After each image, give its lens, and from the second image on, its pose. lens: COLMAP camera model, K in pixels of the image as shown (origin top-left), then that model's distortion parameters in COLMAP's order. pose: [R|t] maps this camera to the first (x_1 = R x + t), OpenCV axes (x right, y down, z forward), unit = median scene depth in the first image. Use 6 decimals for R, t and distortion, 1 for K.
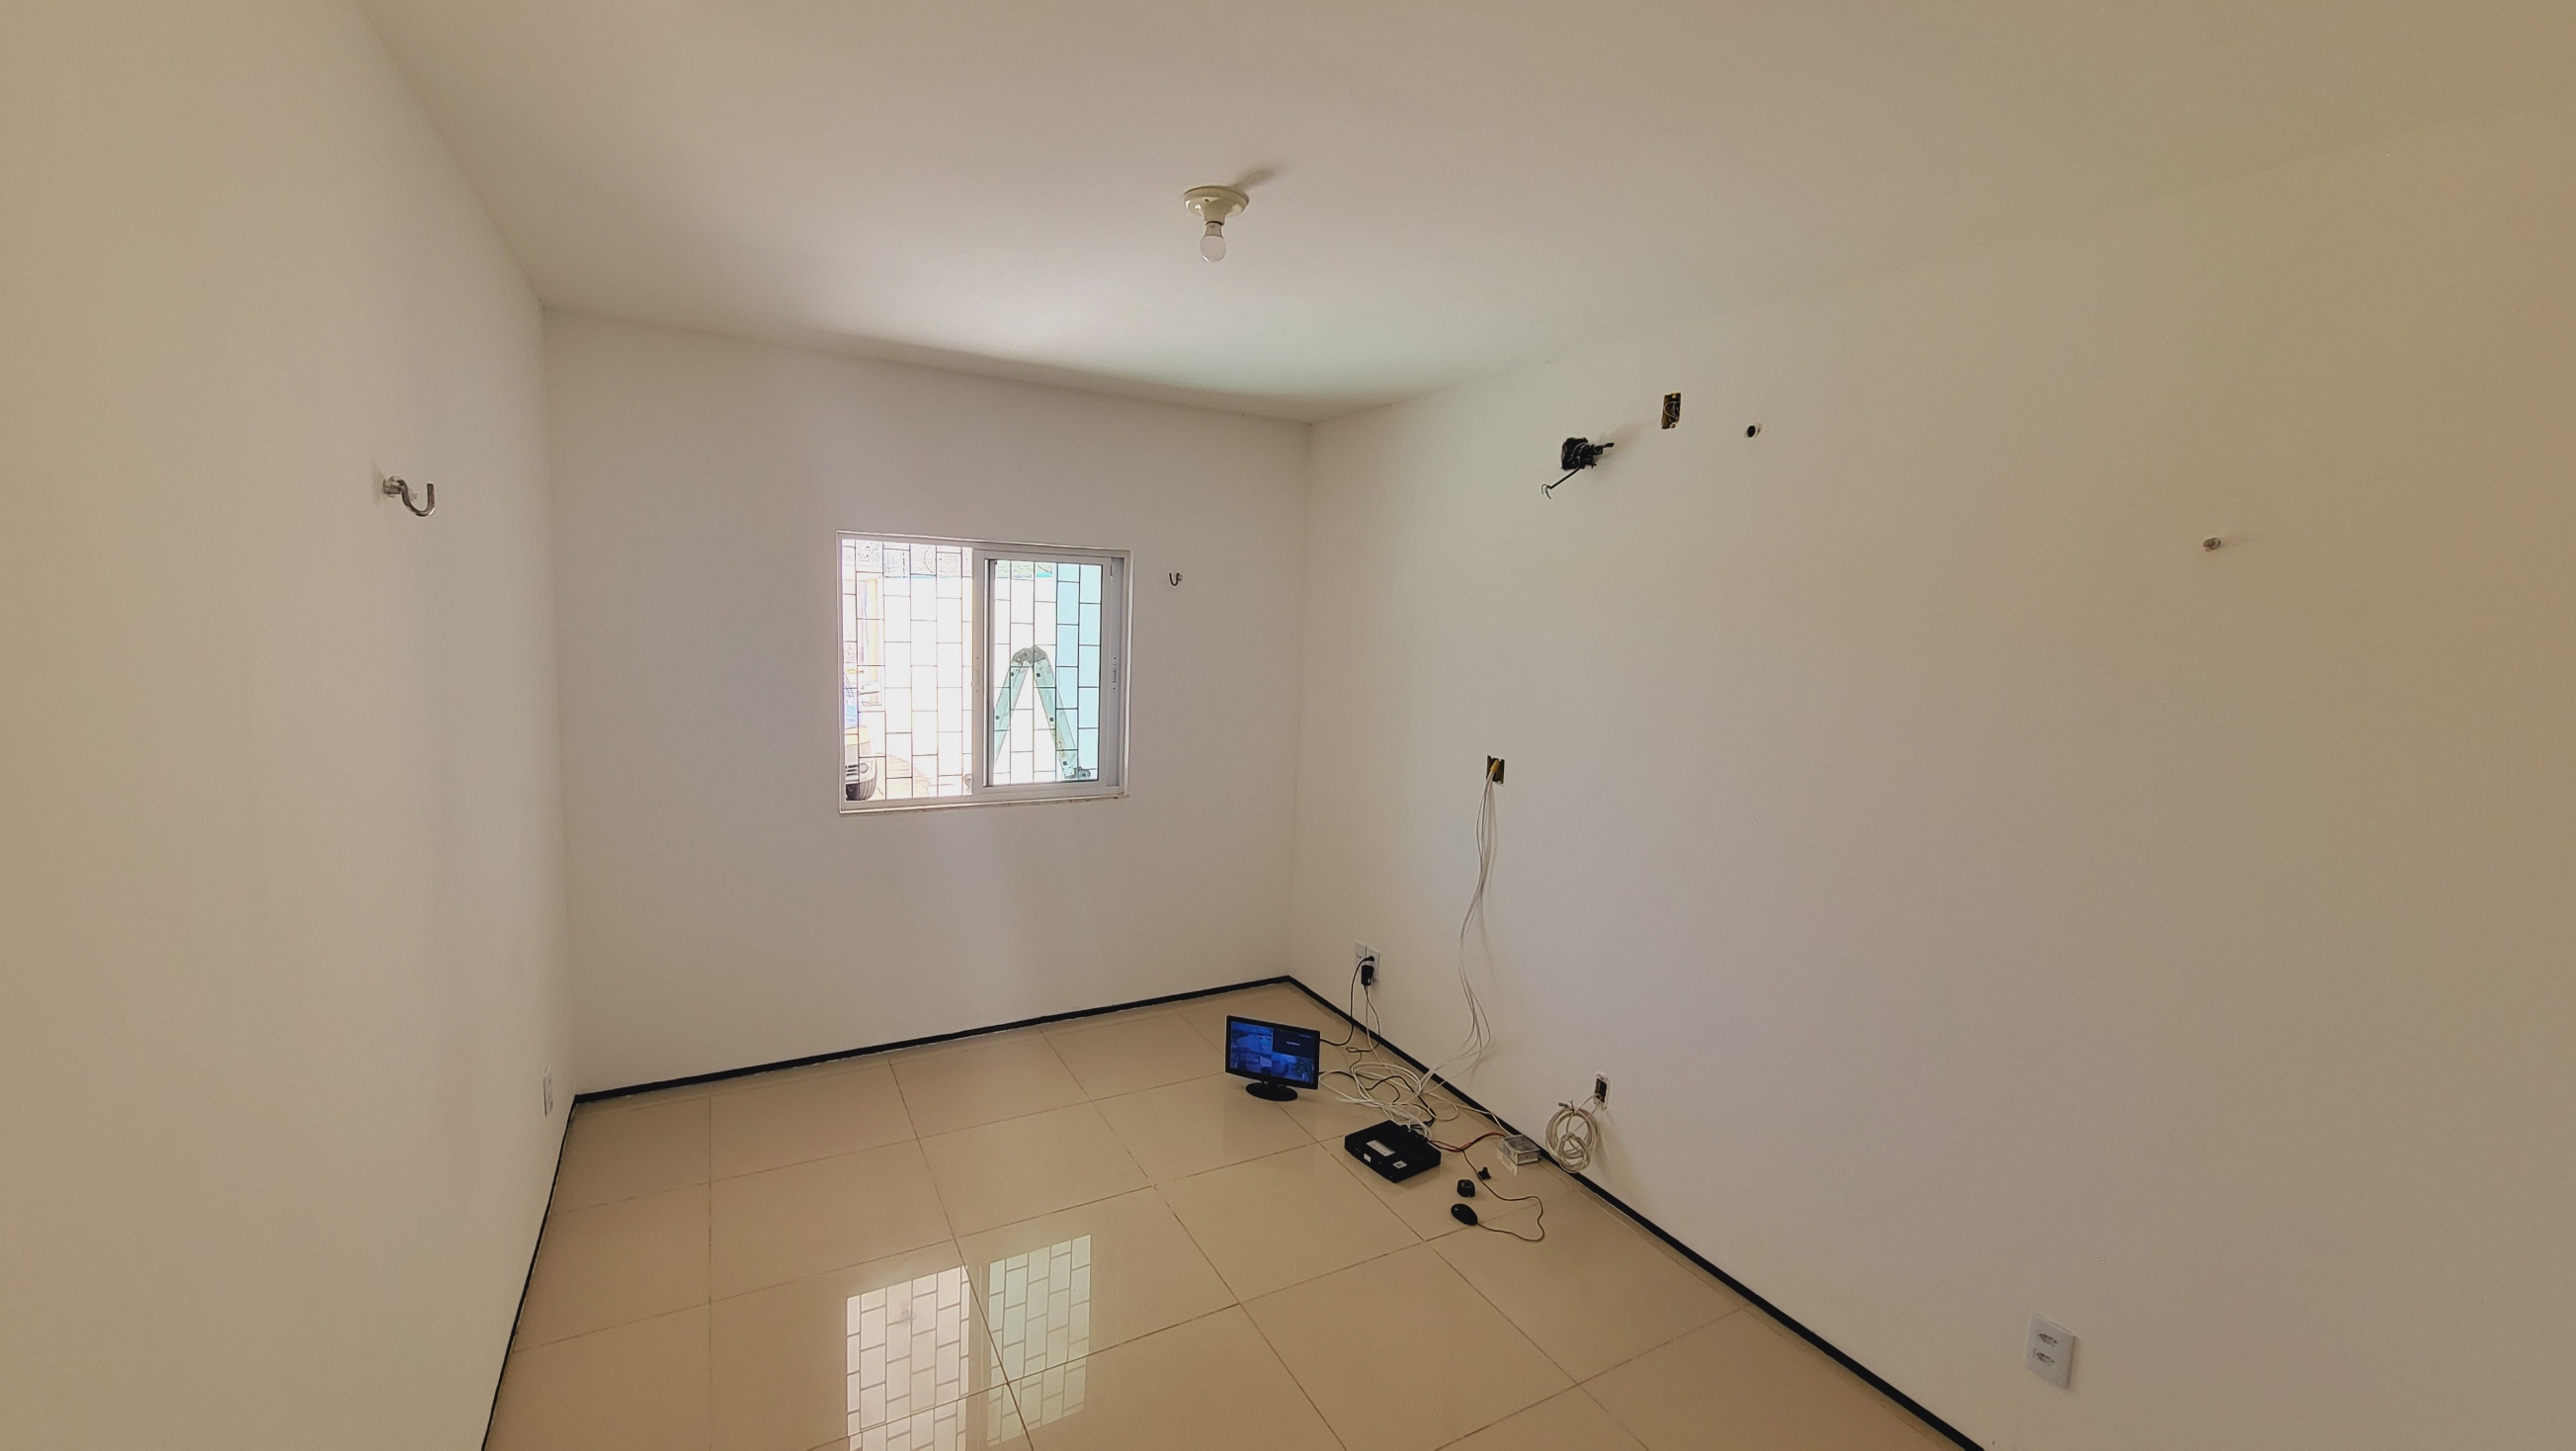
lens RADIAL K [[1045.7, 0, 1288.0], [0, 1045.7, 725.5], [0, 0, 1]] dist [-0.000401, -0.000030]
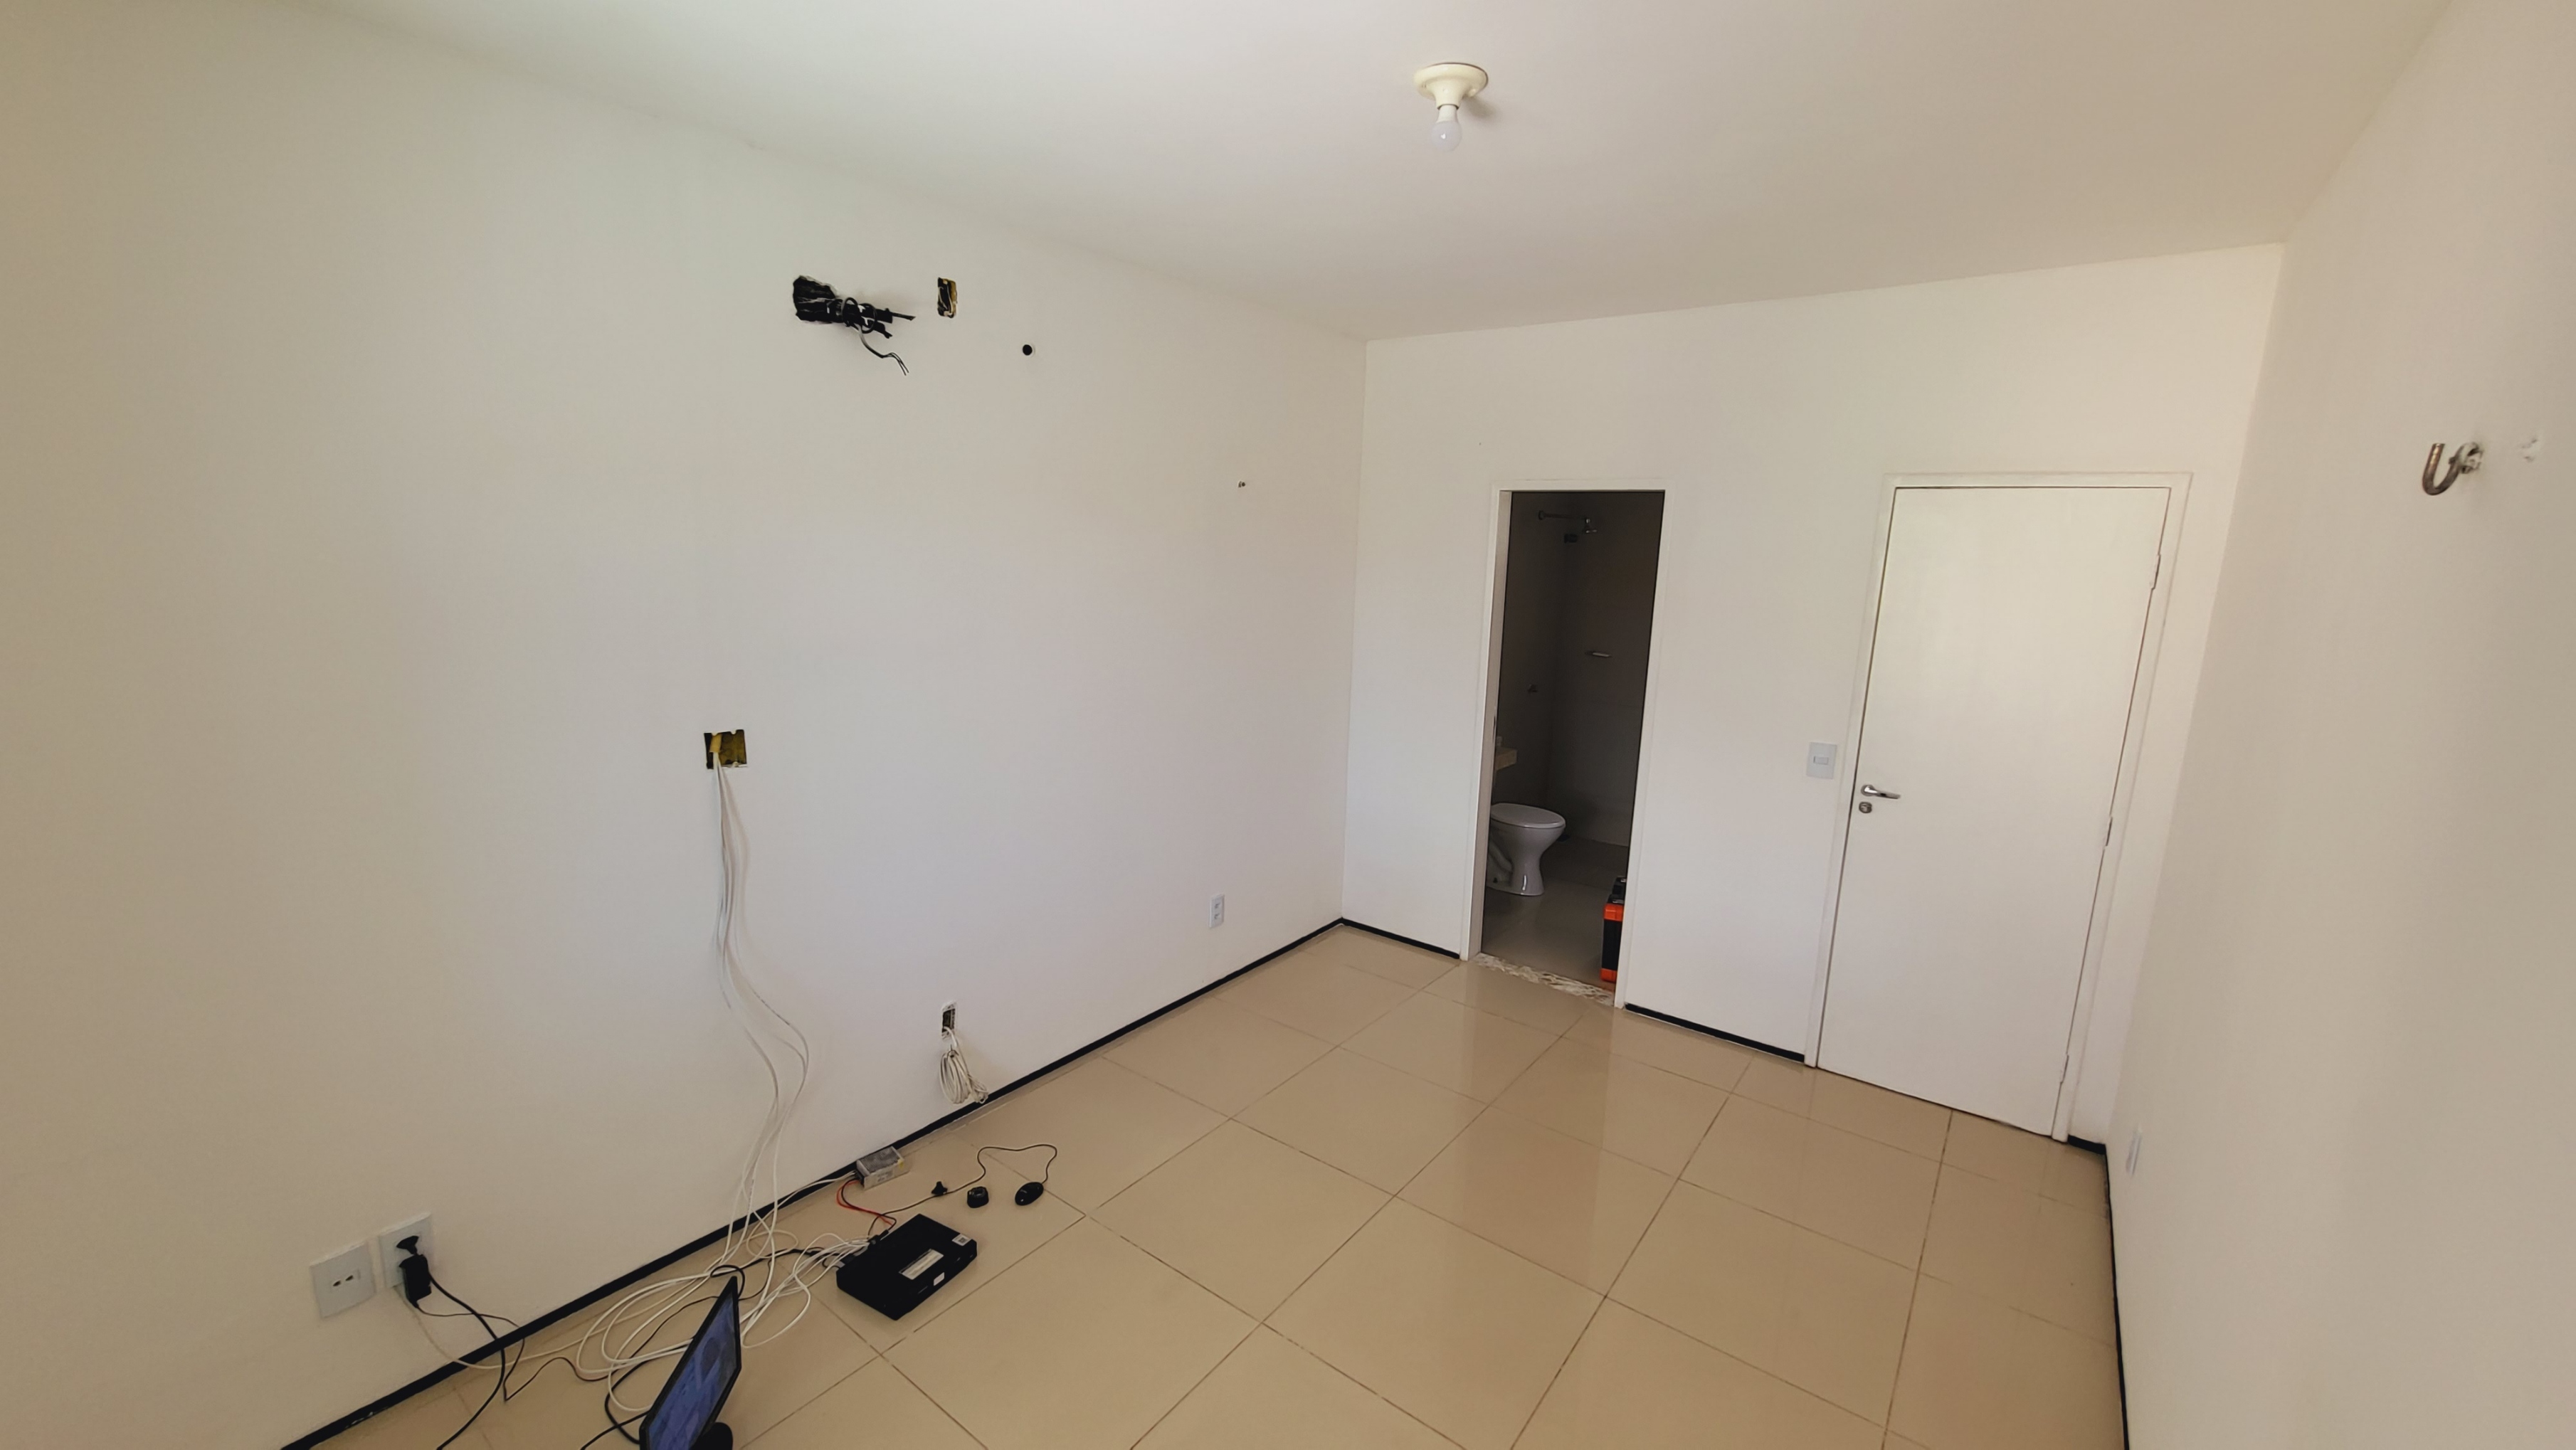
lens RADIAL K [[1000.0, 0, 1288.0], [0, 1000.0, 725.0], [0, 0, 1]] dist [0.000625, 0.000015]
pose [[-0.409192, -0.215658, 0.886597, -0.583865], [0.061584, 0.962925, 0.262647, -0.134063], [-0.910368, 0.162073, -0.380740, 1.021387]]
